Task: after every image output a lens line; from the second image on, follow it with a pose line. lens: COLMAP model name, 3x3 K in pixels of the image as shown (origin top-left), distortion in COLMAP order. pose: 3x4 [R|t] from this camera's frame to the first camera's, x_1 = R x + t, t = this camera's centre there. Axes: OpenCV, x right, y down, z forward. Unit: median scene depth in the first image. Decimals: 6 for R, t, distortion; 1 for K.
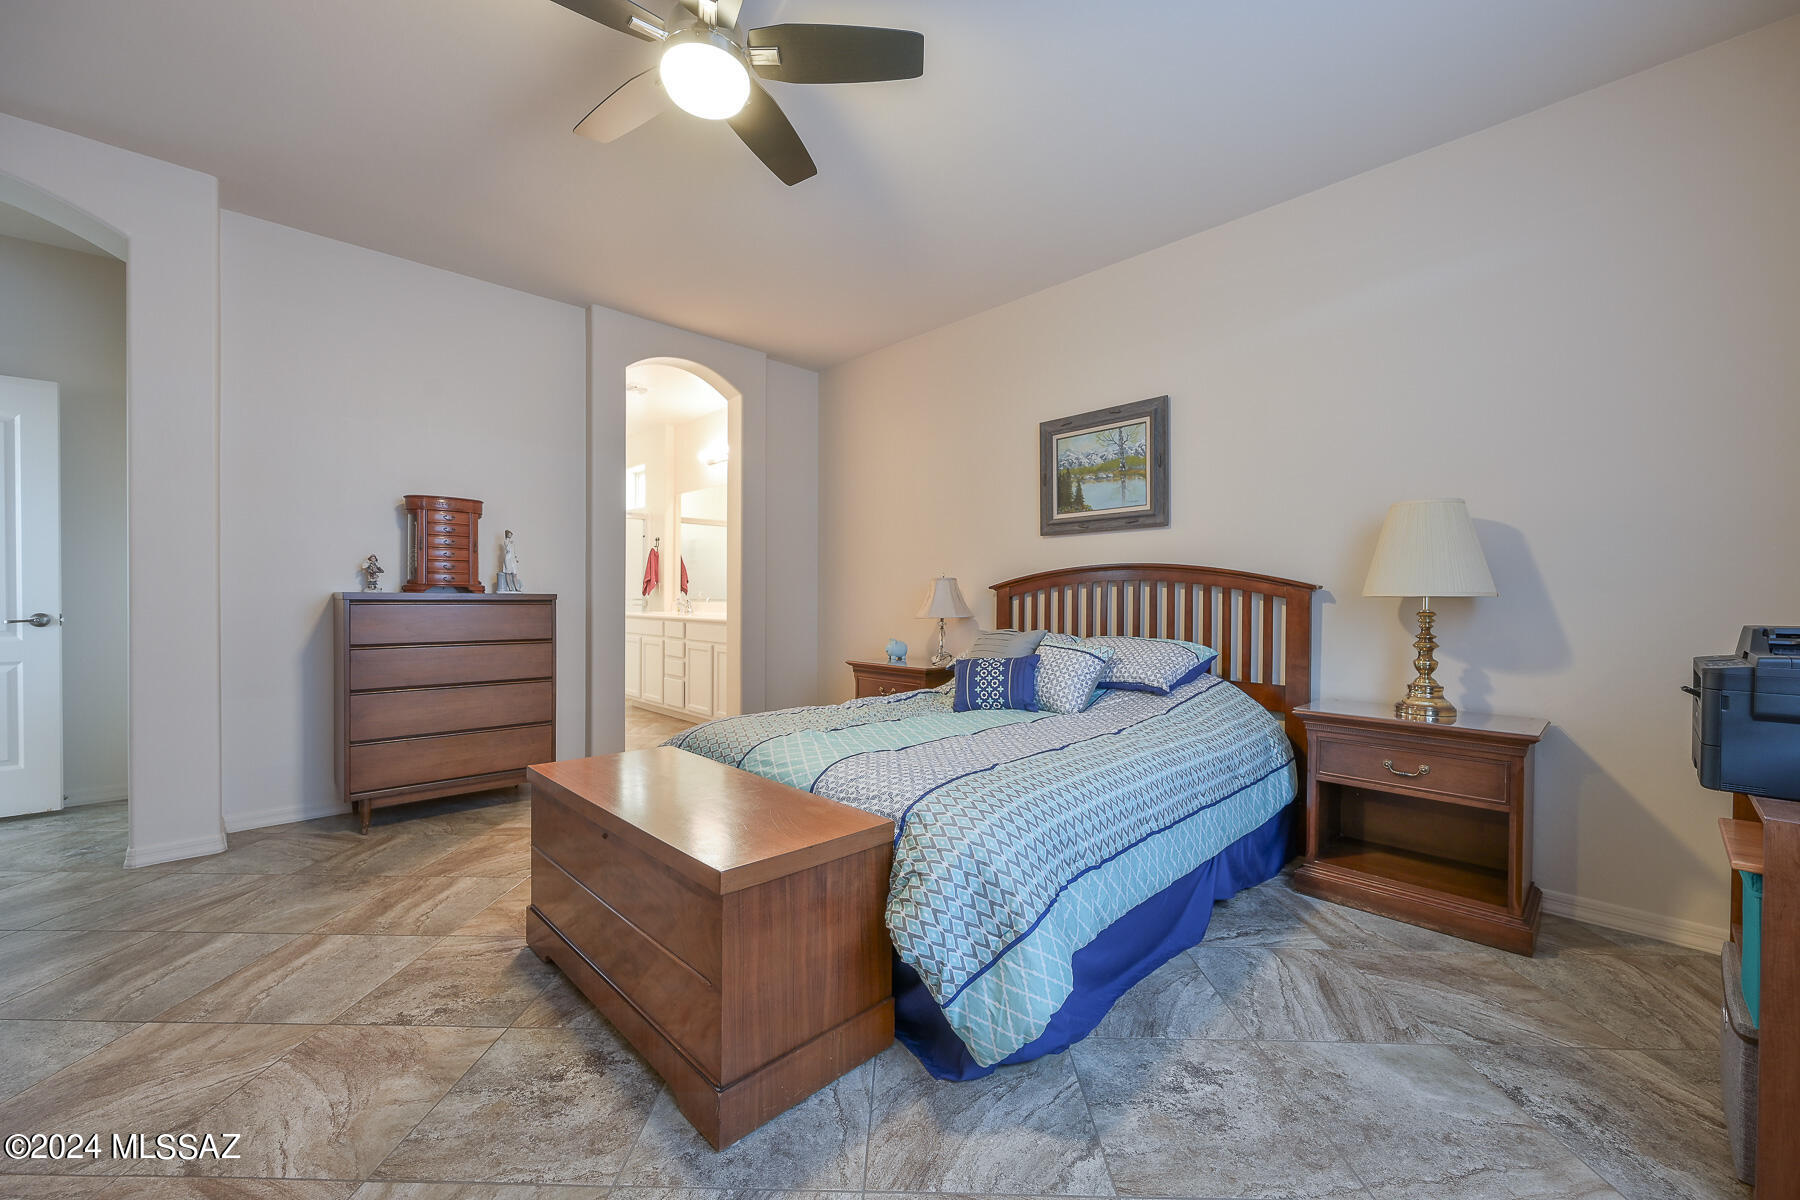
lens RADIAL K [[706.4, 0, 900.0], [0, 706.4, 600.0], [0, 0, 1]] dist [-0.002184, 0.000011]
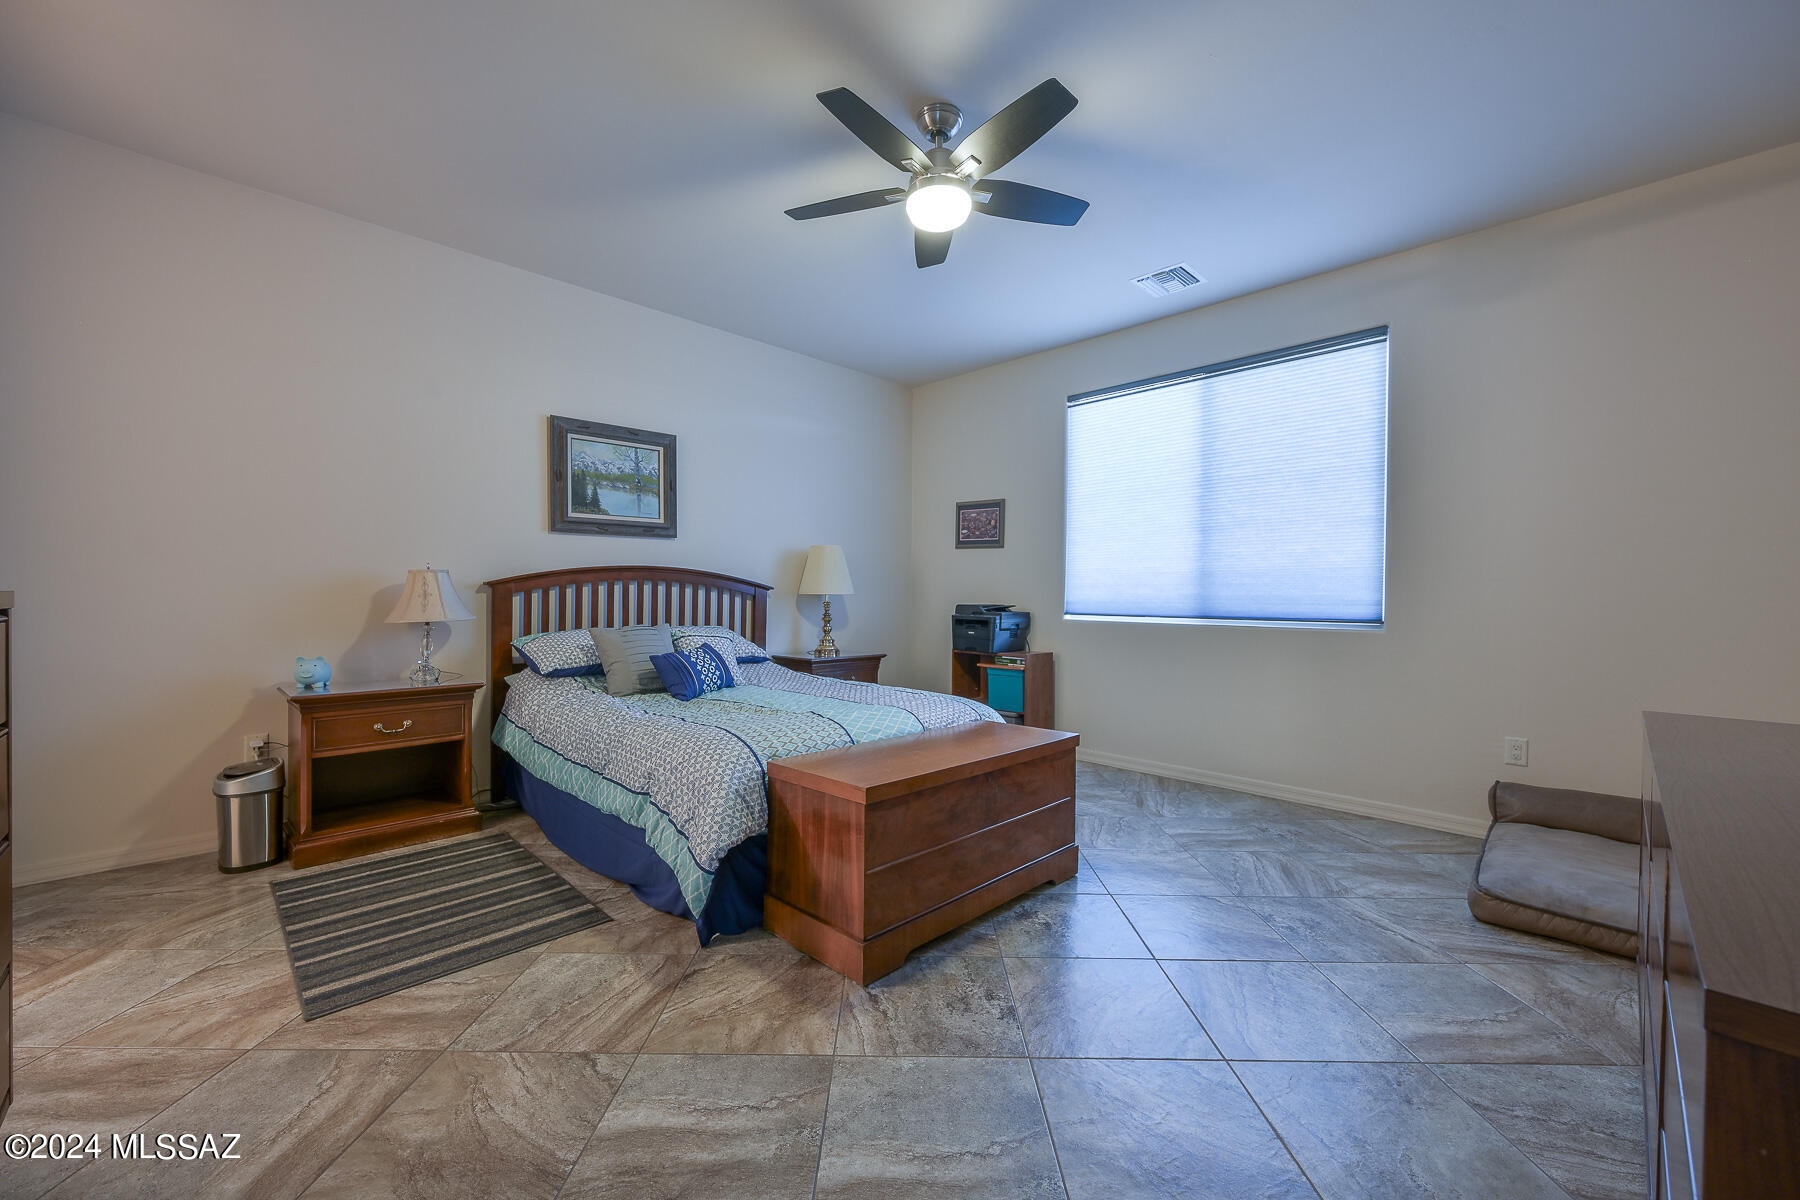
lens RADIAL K [[706.4, 0, 900.0], [0, 706.4, 600.0], [0, 0, 1]] dist [-0.002184, 0.000011]
pose [[-0.013864, -0.012833, 0.999822, -0.879434], [0.002234, 0.999915, 0.012865, -0.008540], [-0.999901, 0.002412, -0.013834, 0.598716]]
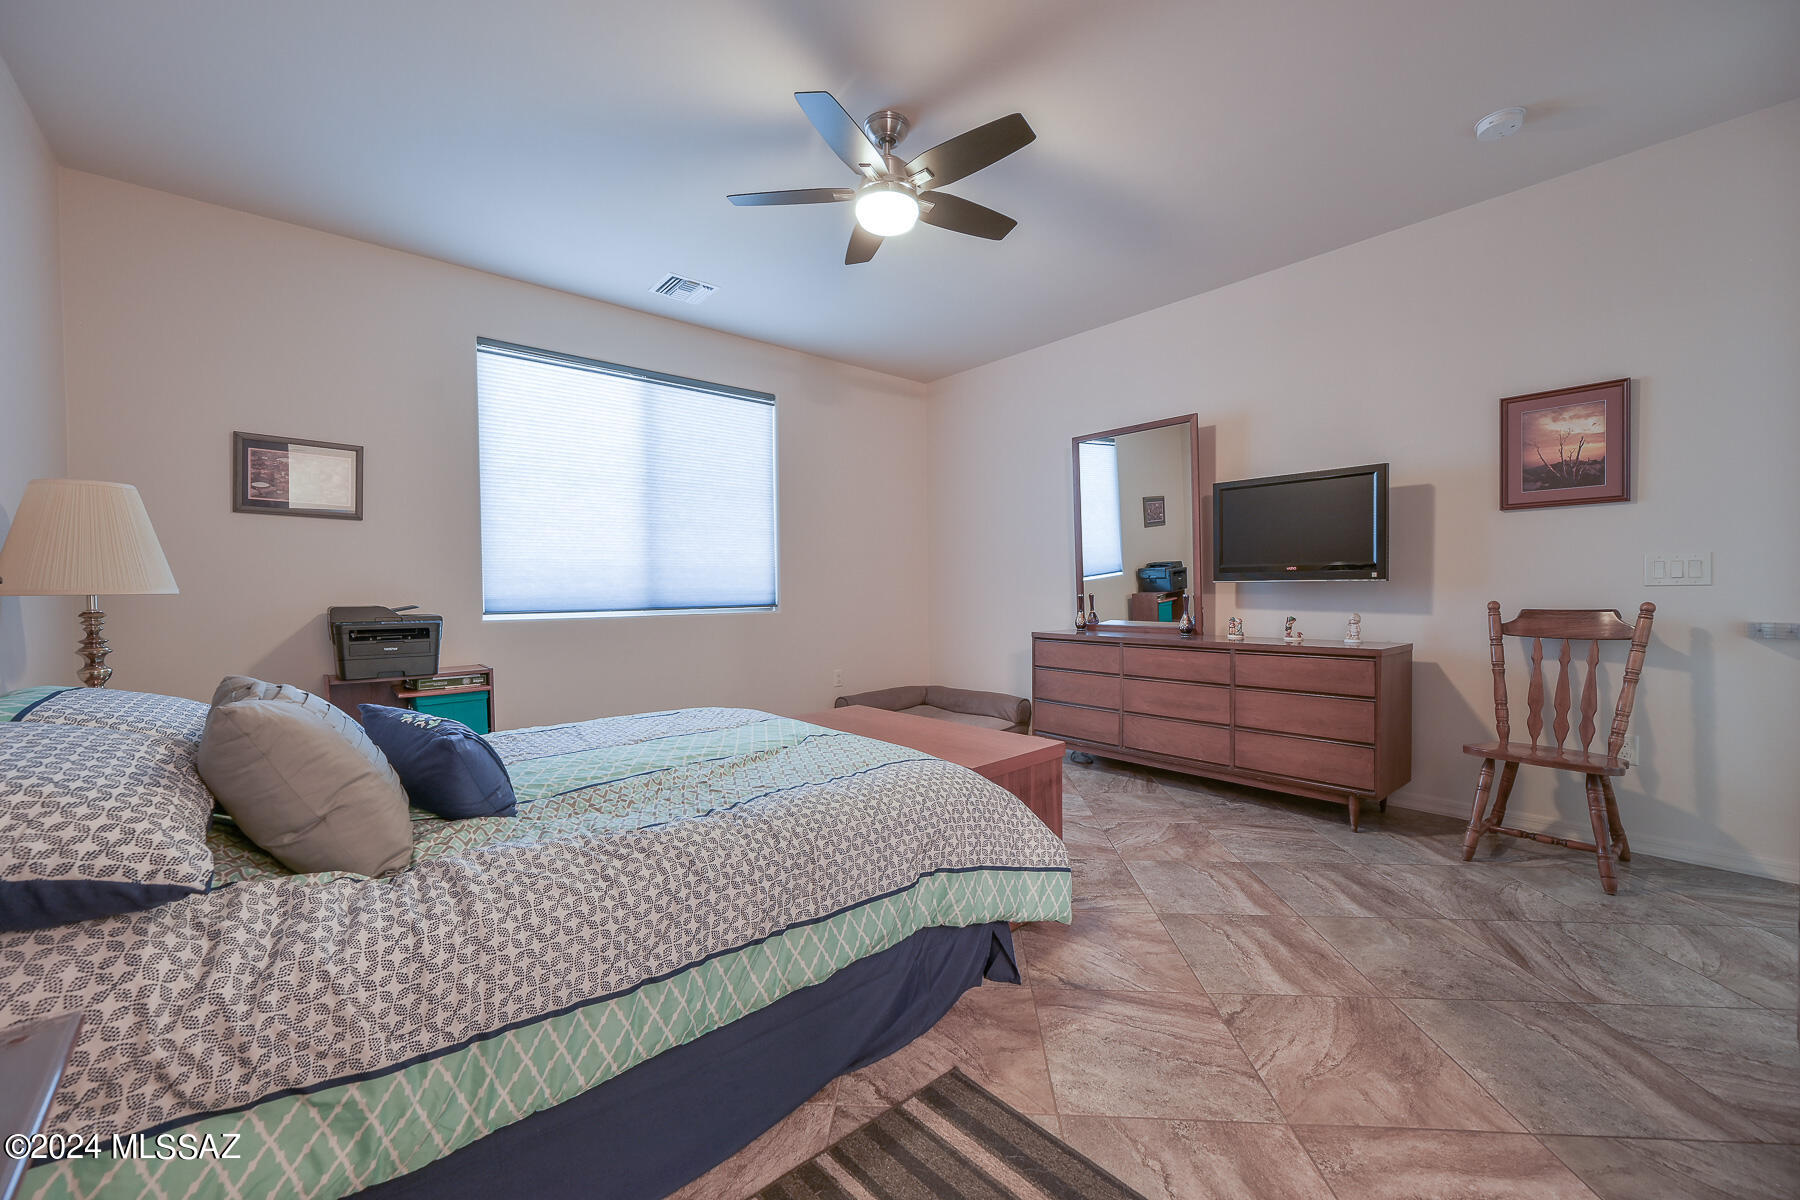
lens RADIAL K [[706.4, 0, 900.0], [0, 706.4, 600.0], [0, 0, 1]] dist [-0.002184, 0.000011]
pose [[-0.998813, 0.002750, 0.048635, -0.201499], [0.004028, 0.999649, 0.026198, -0.009838], [-0.048545, 0.026363, -0.998473, 1.305221]]
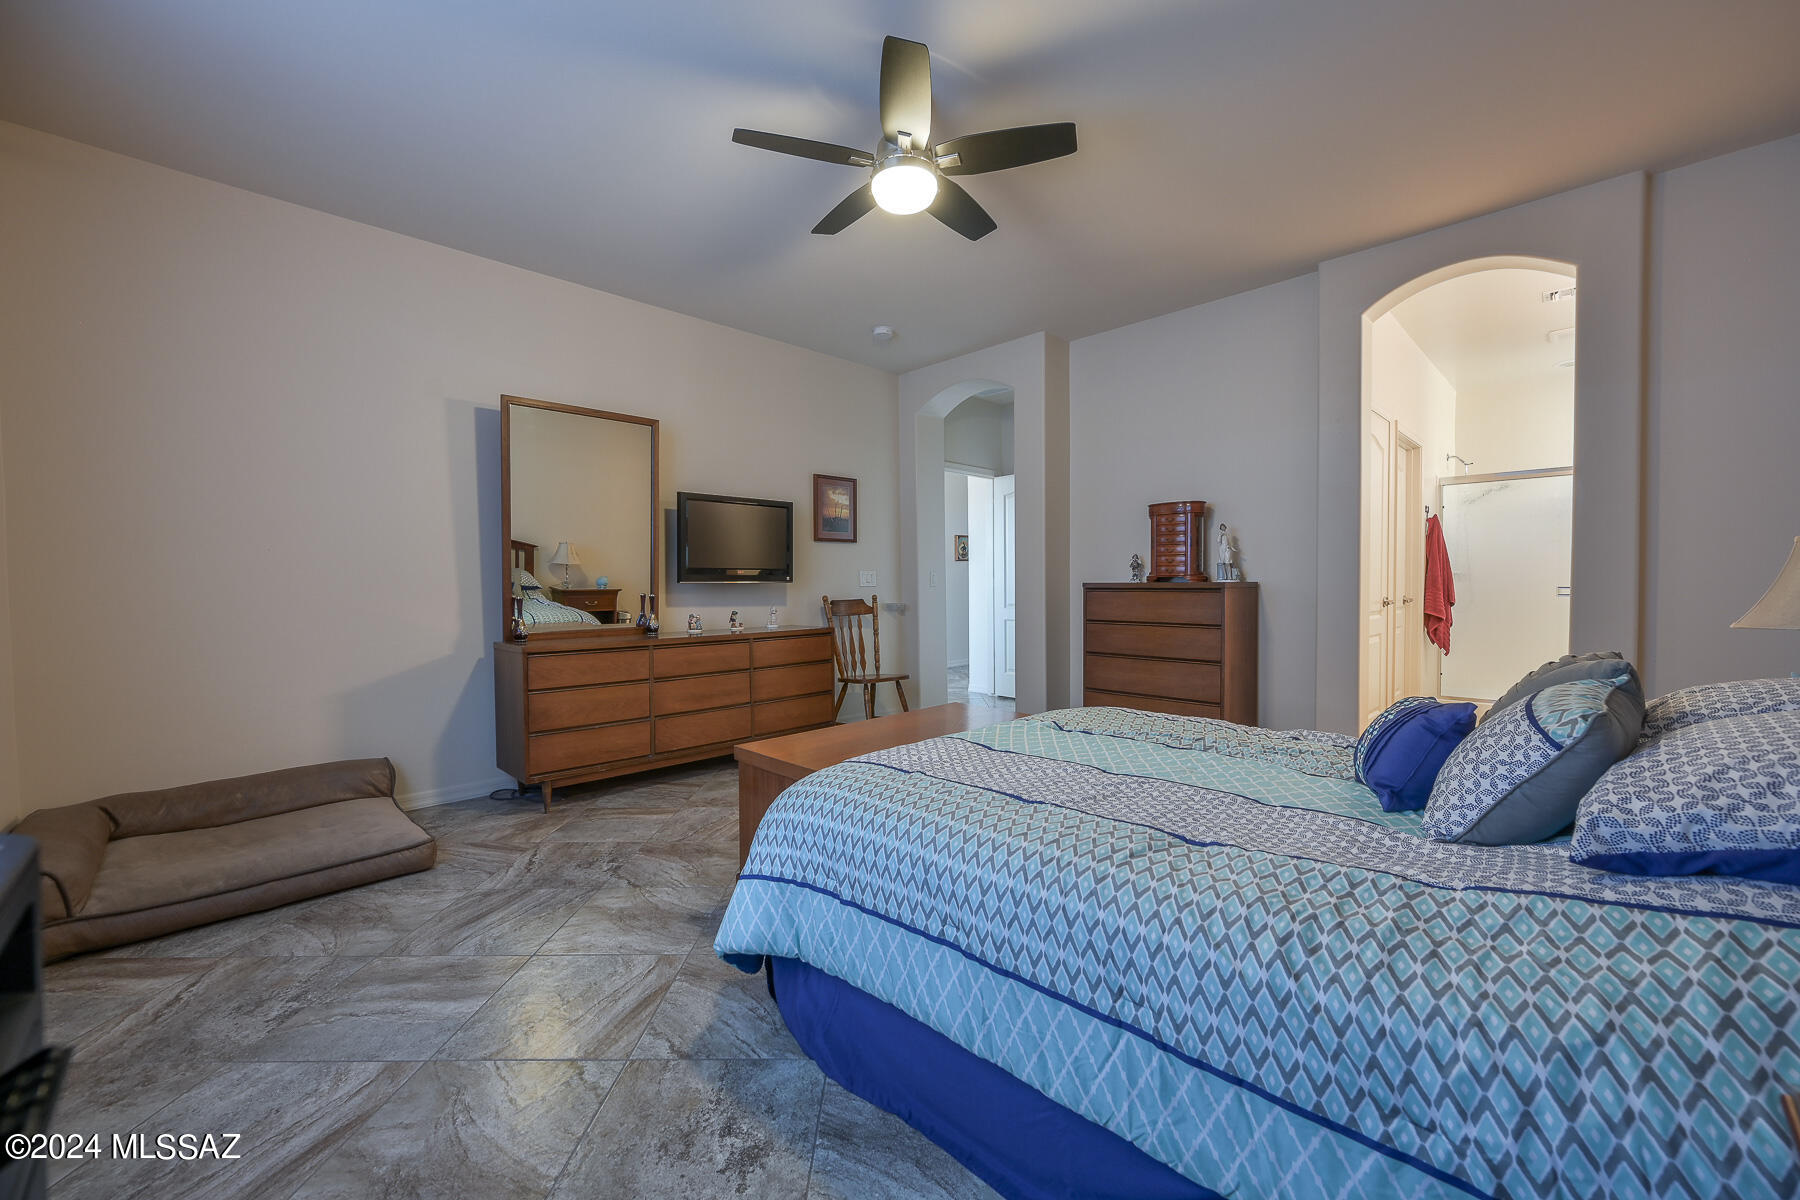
lens RADIAL K [[713.7, 0, 900.0], [0, 713.7, 600.0], [0, 0, 1]] dist [0.000659, 0.000005]
pose [[0.008571, 0.020209, -0.999759, 0.583543], [-0.002326, 0.999793, 0.020190, -0.003677], [0.999961, 0.002152, 0.008616, 0.543864]]
